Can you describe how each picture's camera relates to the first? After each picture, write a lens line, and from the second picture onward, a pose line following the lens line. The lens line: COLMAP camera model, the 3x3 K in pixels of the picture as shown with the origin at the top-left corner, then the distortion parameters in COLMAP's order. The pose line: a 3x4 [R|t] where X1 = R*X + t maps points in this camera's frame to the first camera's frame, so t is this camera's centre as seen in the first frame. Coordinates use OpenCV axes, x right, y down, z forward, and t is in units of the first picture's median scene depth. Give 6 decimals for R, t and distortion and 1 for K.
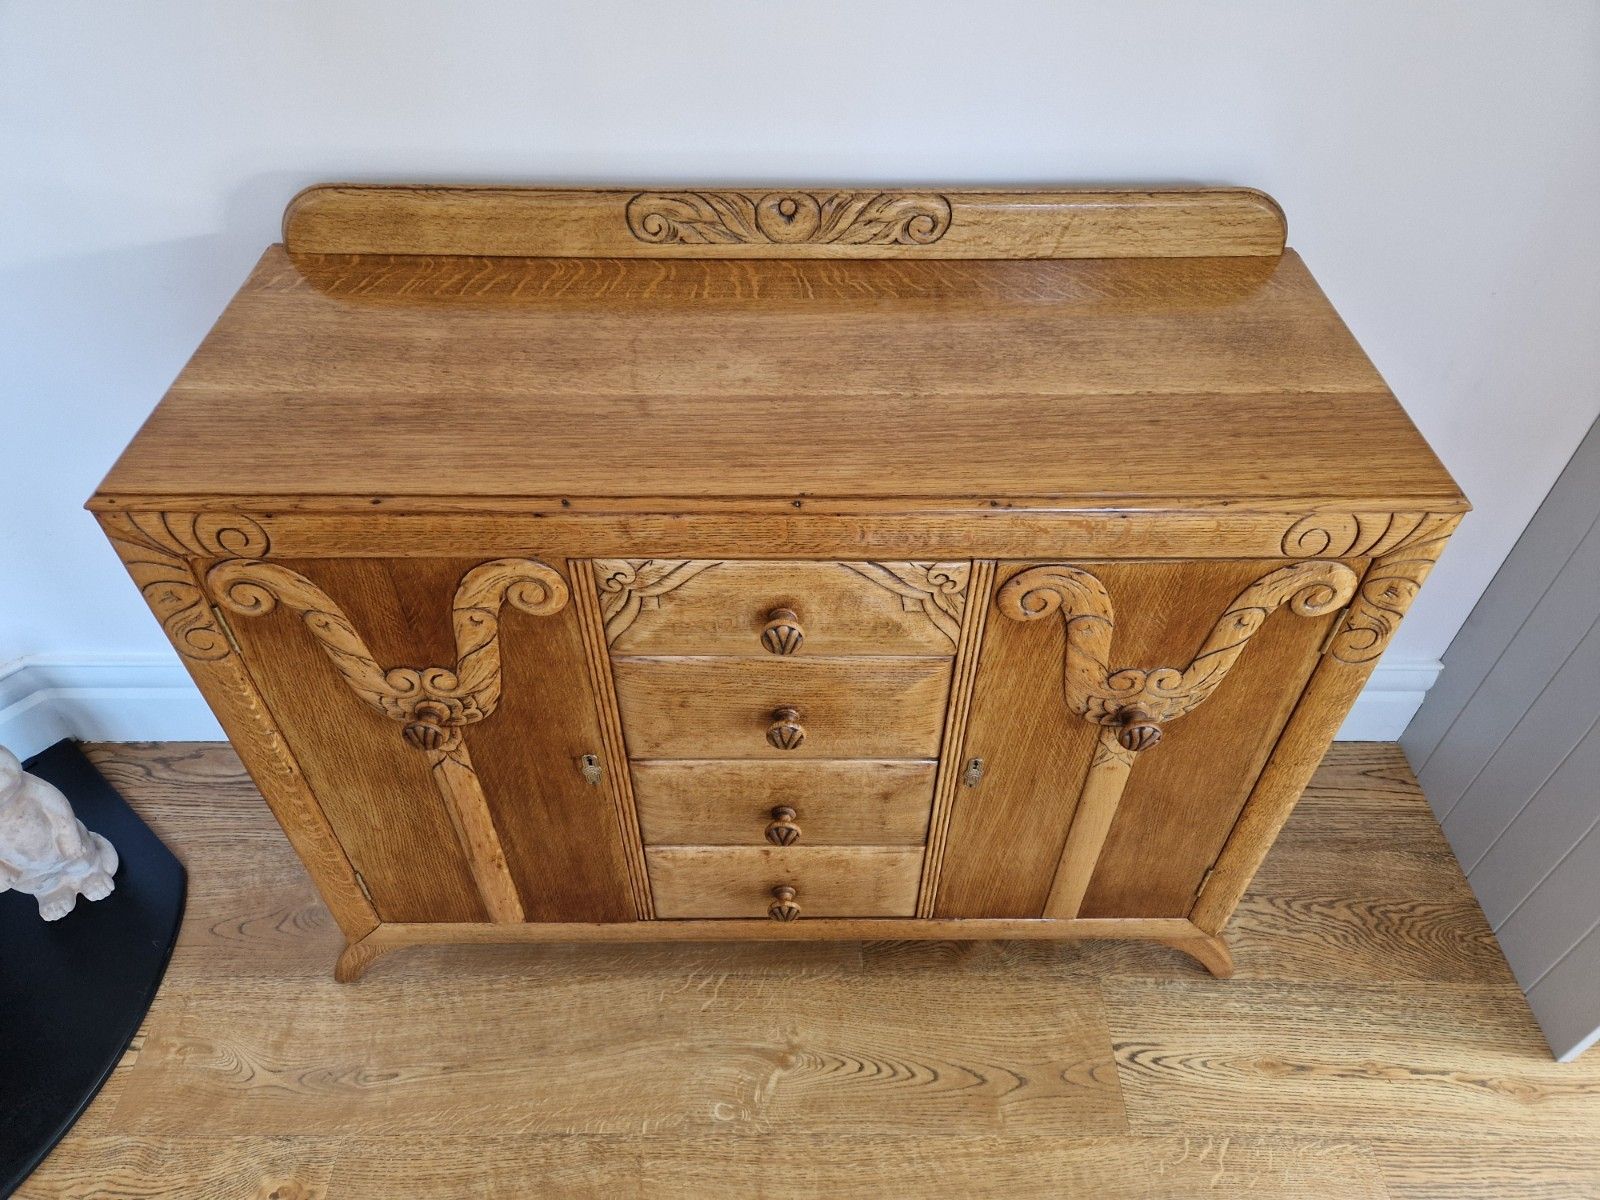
lens RADIAL K [[1069.1, 0, 801.5], [0, 1069.1, 603.2], [0, 0, 1]] dist [0.075085, -0.064341]
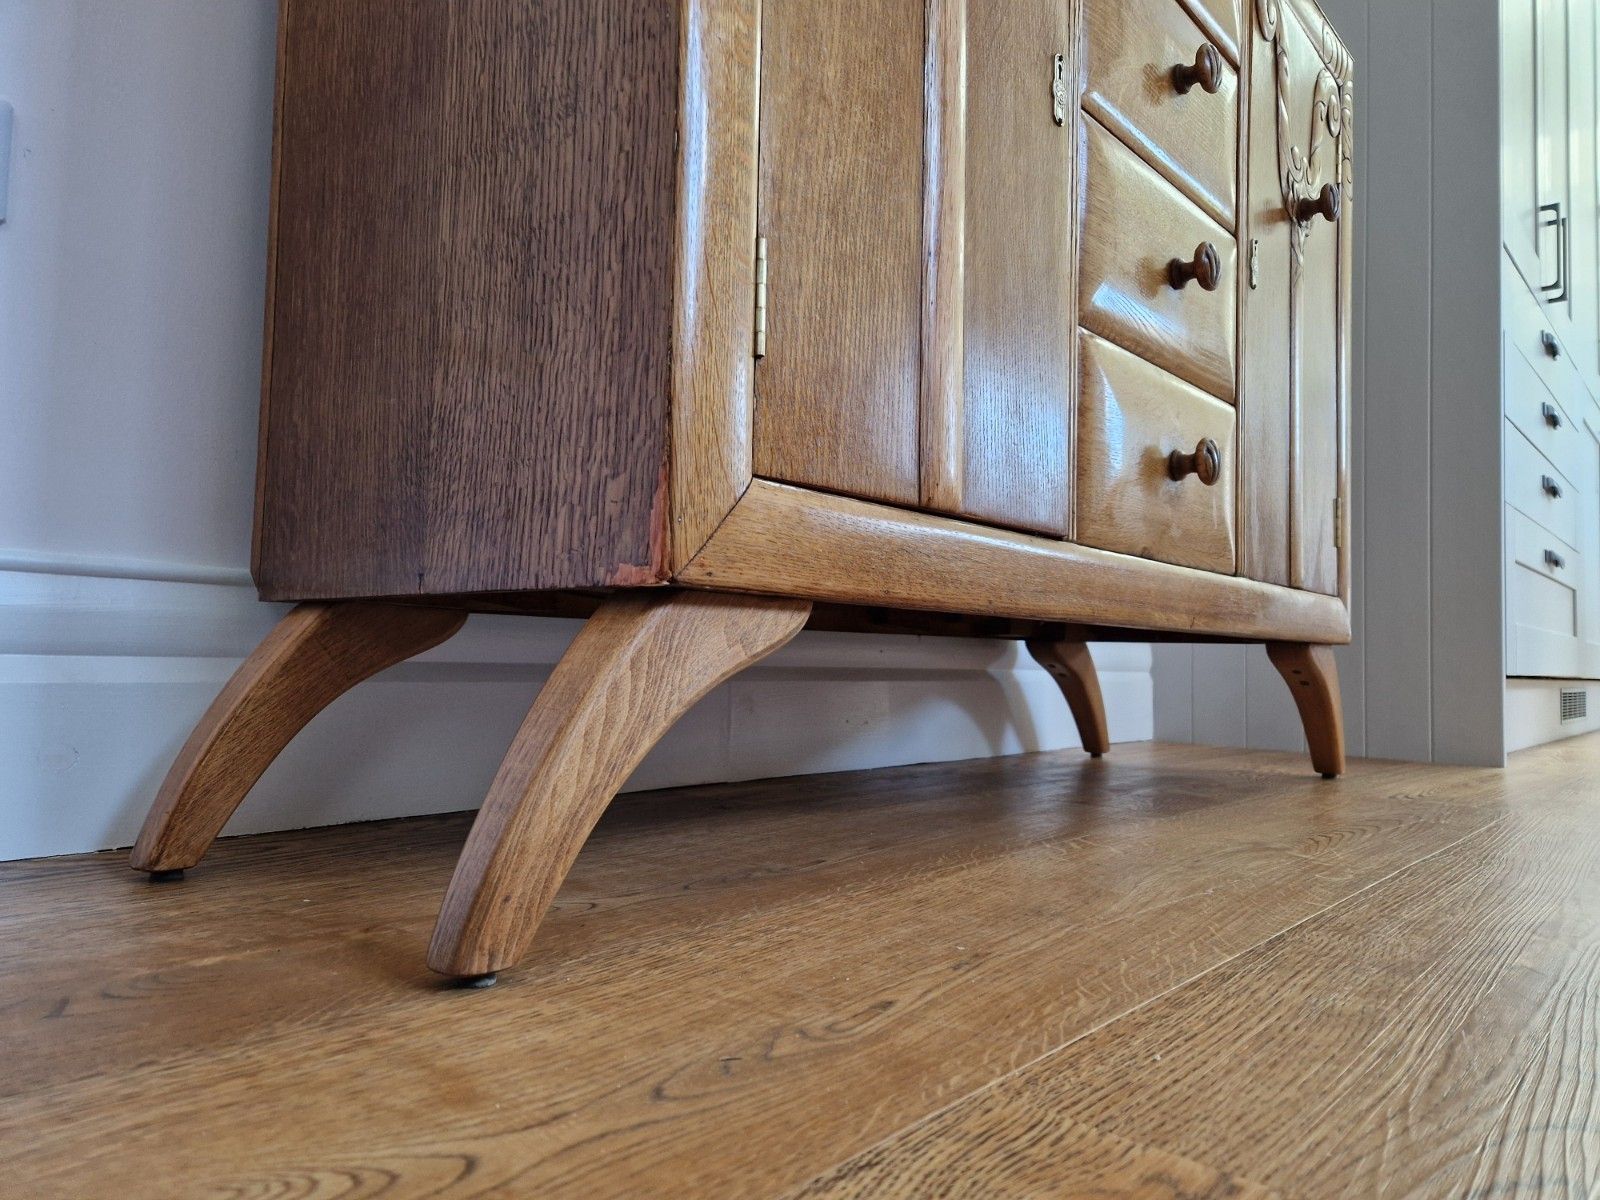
lens RADIAL K [[1069.1, 0, 801.5], [0, 1069.1, 603.2], [0, 0, 1]] dist [0.075085, -0.064341]
pose [[0.658702, 0.051171, 0.750662, -0.765884], [0.518378, 0.692254, -0.502064, 0.611079], [-0.545340, 0.719837, 0.429463, 0.990088]]
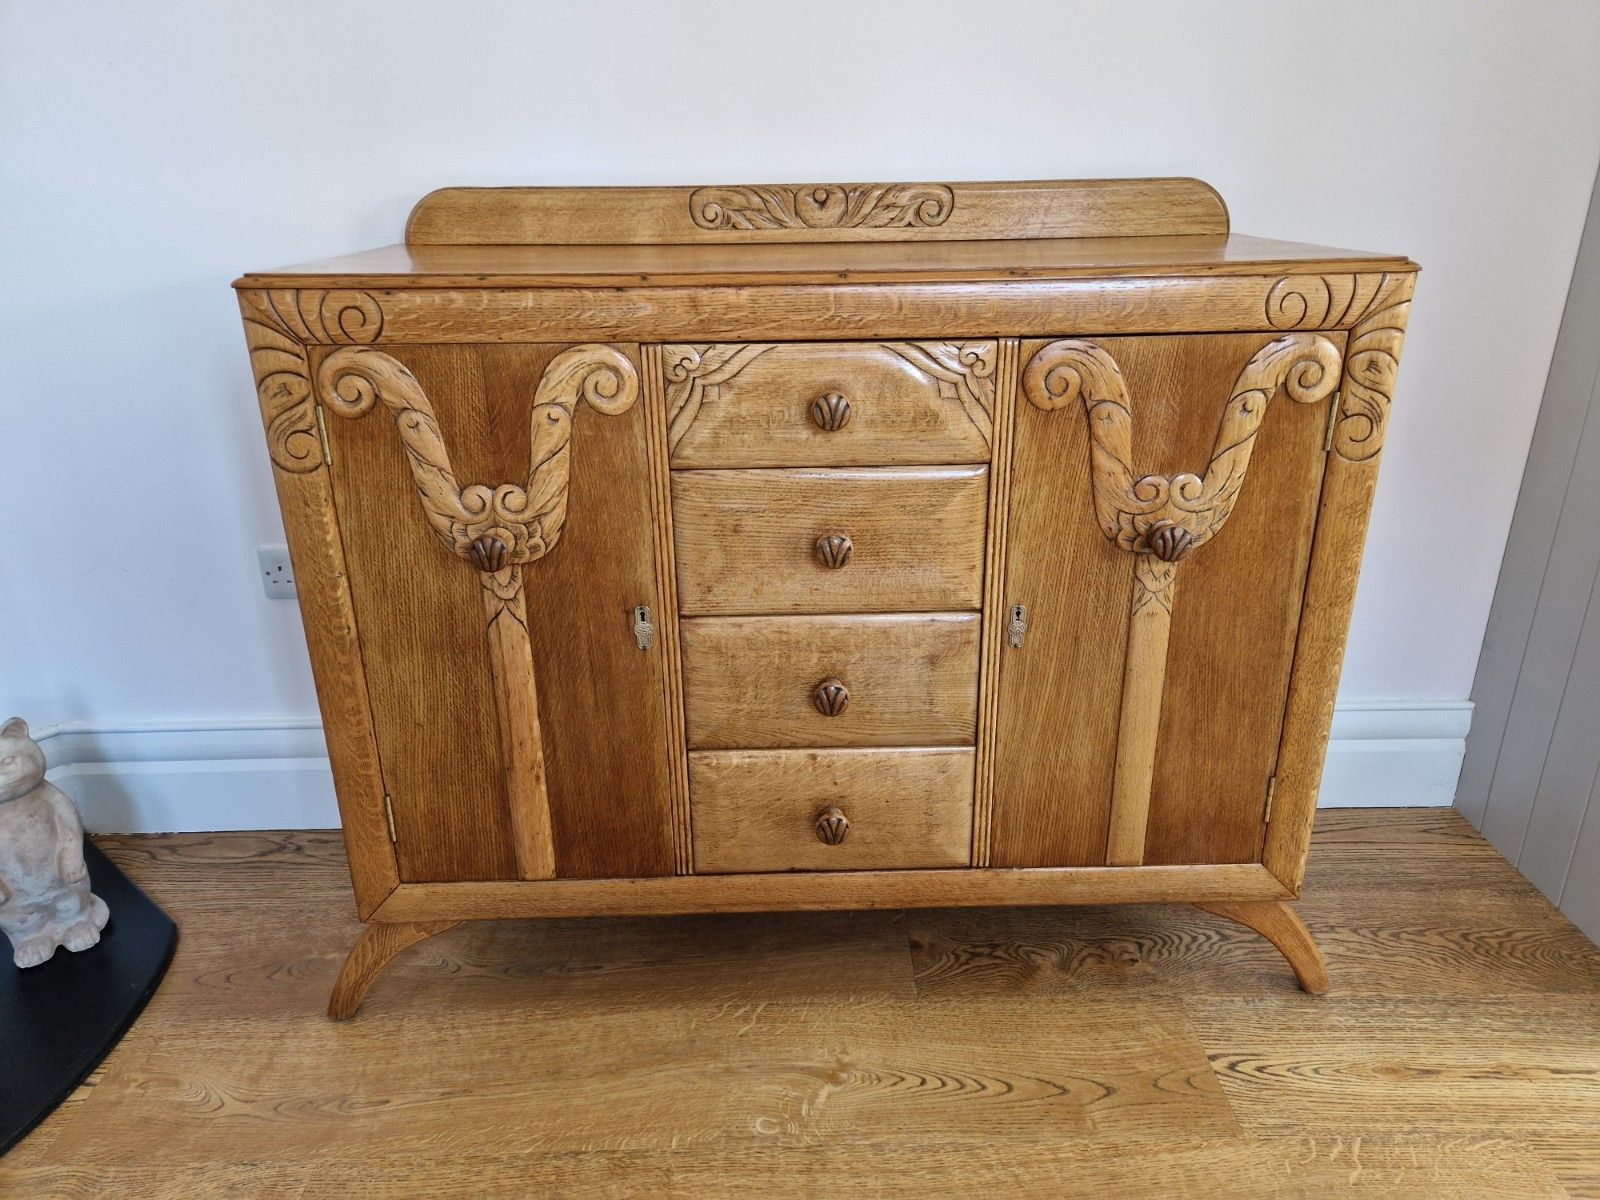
lens RADIAL K [[1063.3, 0, 809.5], [0, 1063.3, 587.1], [0, 0, 1]] dist [0.081900, -0.069651]
pose [[0.999734, -0.021671, 0.007890, -0.042803], [0.023009, 0.913870, -0.405354, 0.514992], [0.001574, 0.405427, 0.914126, 0.056038]]
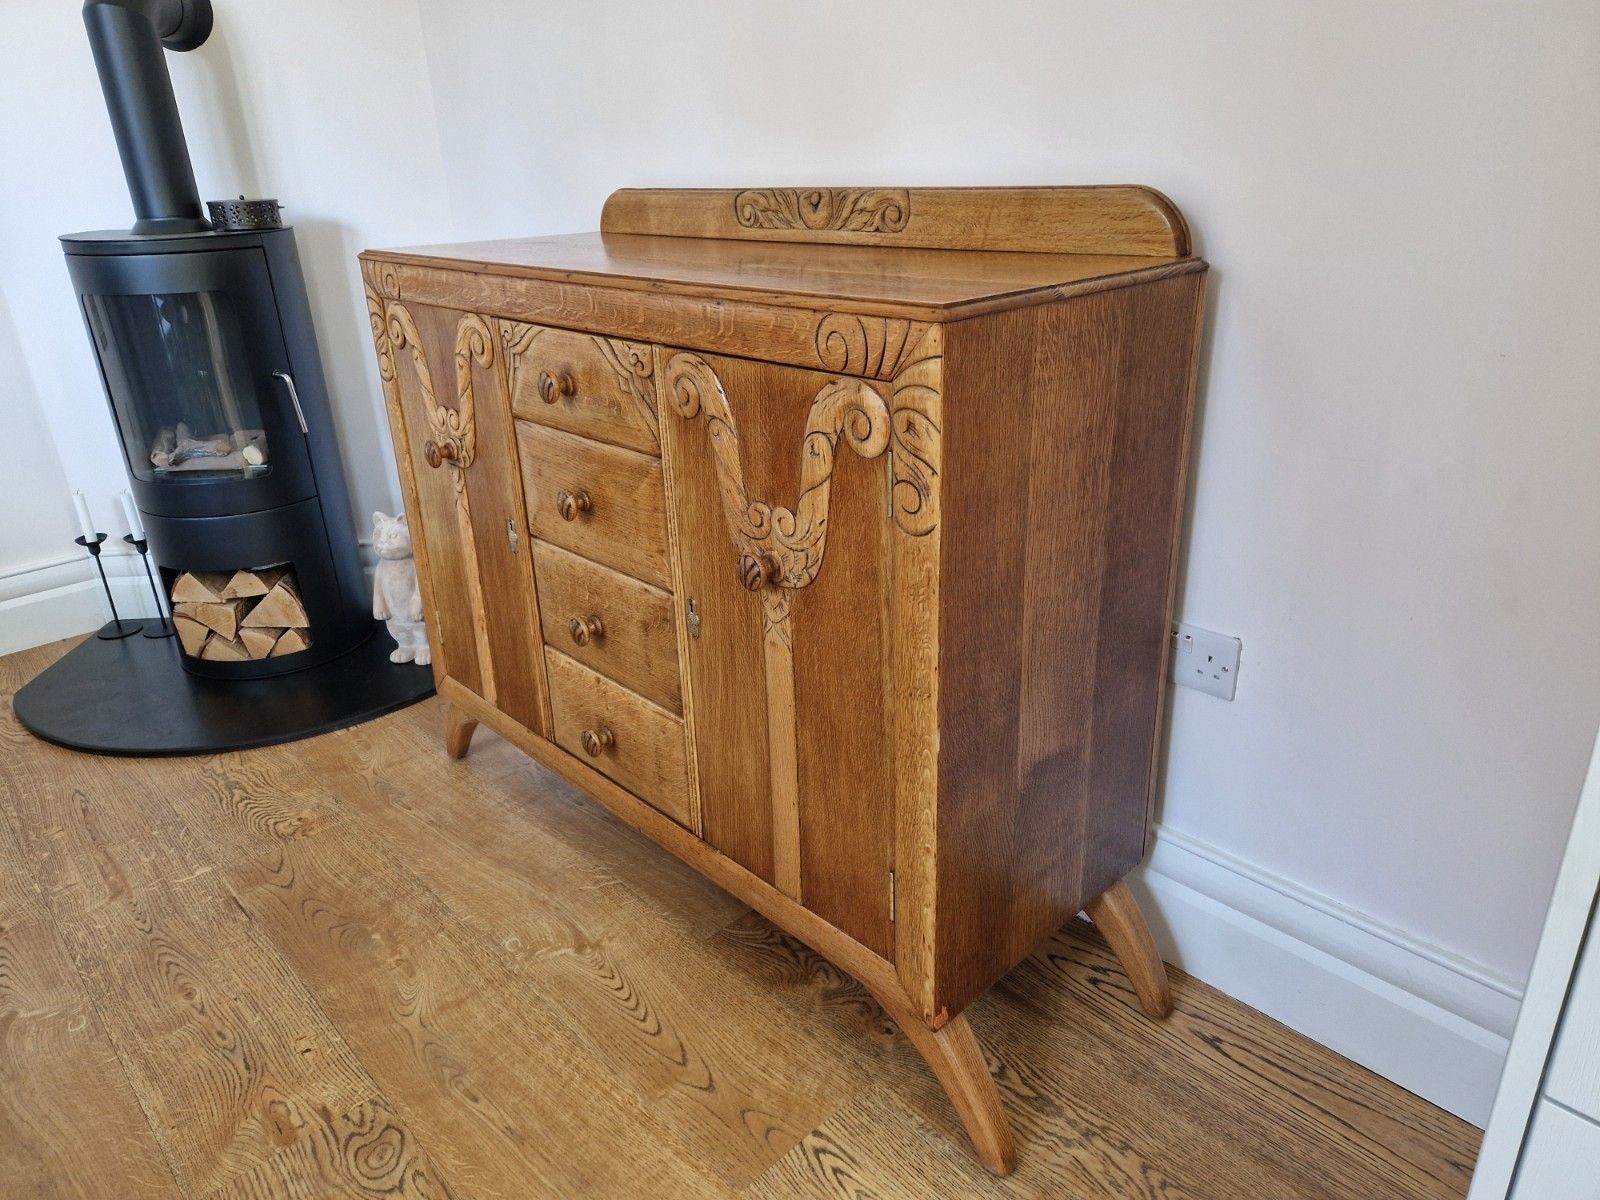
lens RADIAL K [[1065.6, 0, 802.5], [0, 1065.6, 587.9], [0, 0, 1]] dist [0.083945, -0.066989]
pose [[0.684877, 0.246077, -0.685849, 0.939355], [-0.490413, 0.851825, -0.184089, 0.268125], [0.538924, 0.462428, 0.704075, 0.279493]]
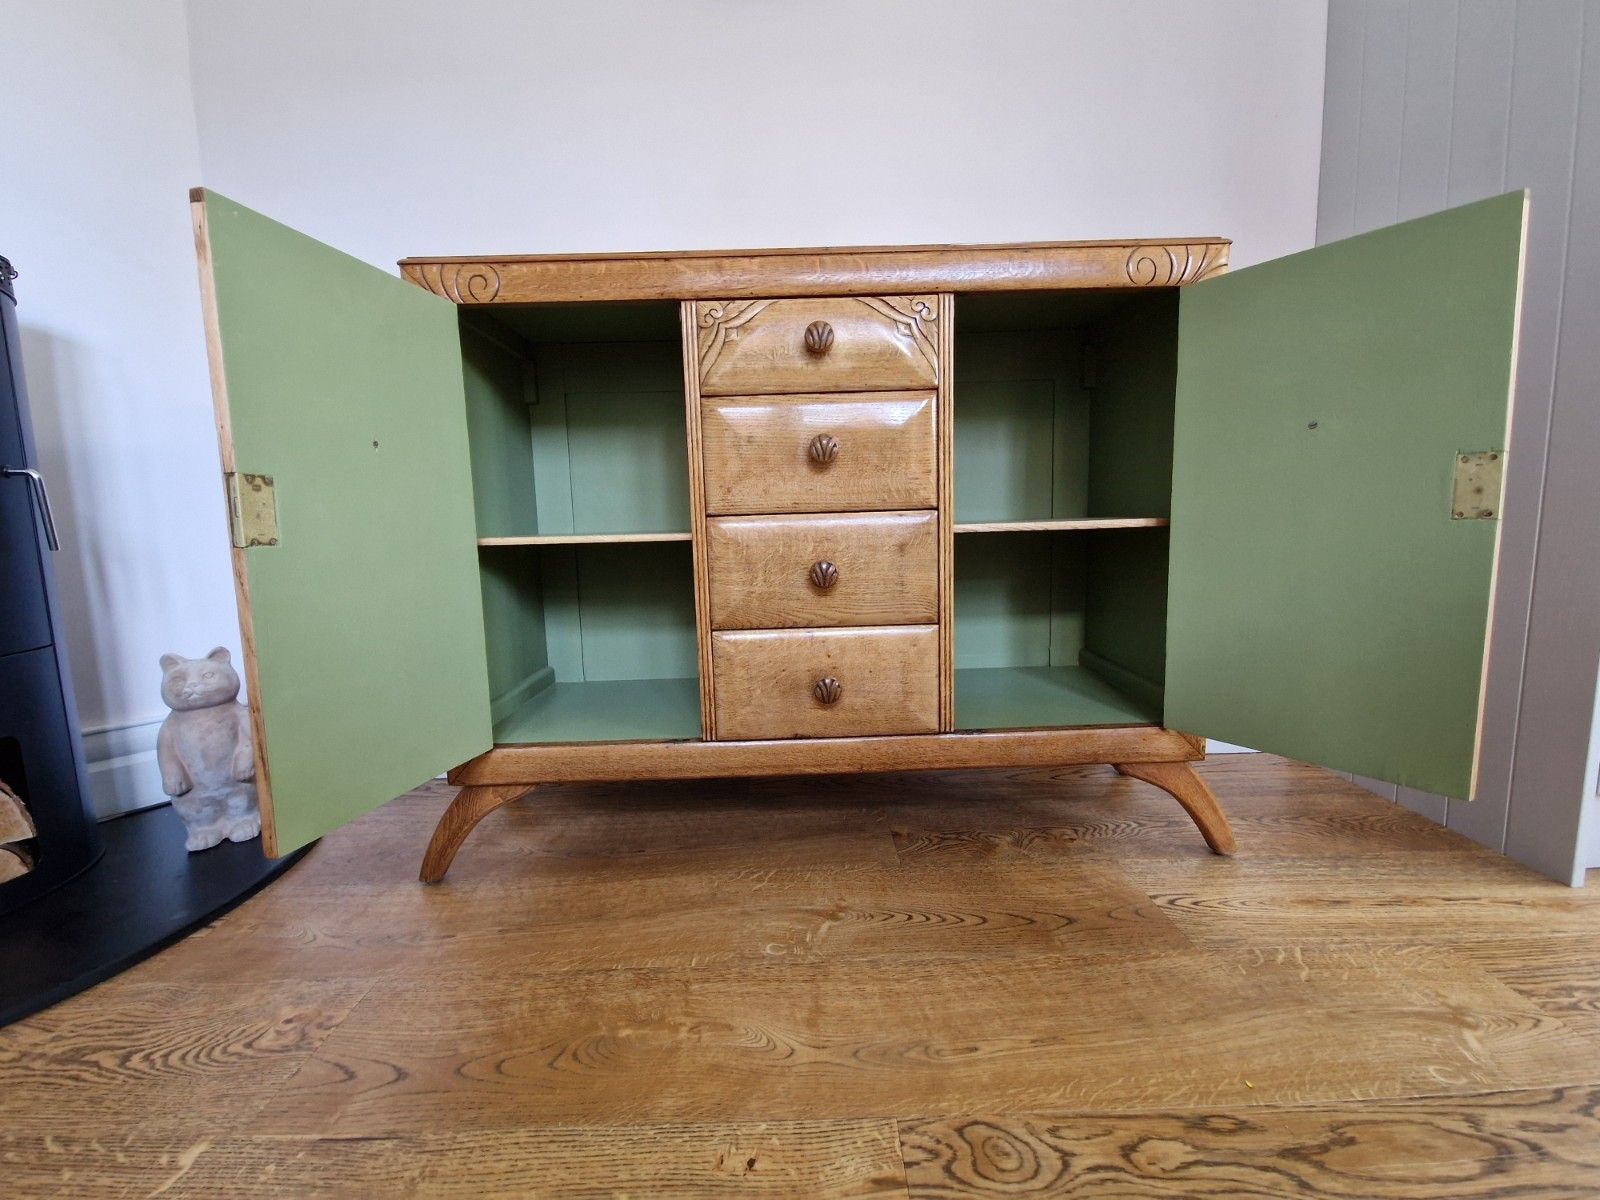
lens RADIAL K [[648.3, 0, 802.5], [0, 648.3, 595.1], [0, 0, 1]] dist [0.010869, -0.007394]
pose [[0.999376, -0.035245, 0.002522, -0.045270], [0.029212, 0.783928, -0.620165, 0.703634], [0.019881, 0.619851, 0.784468, 0.410586]]
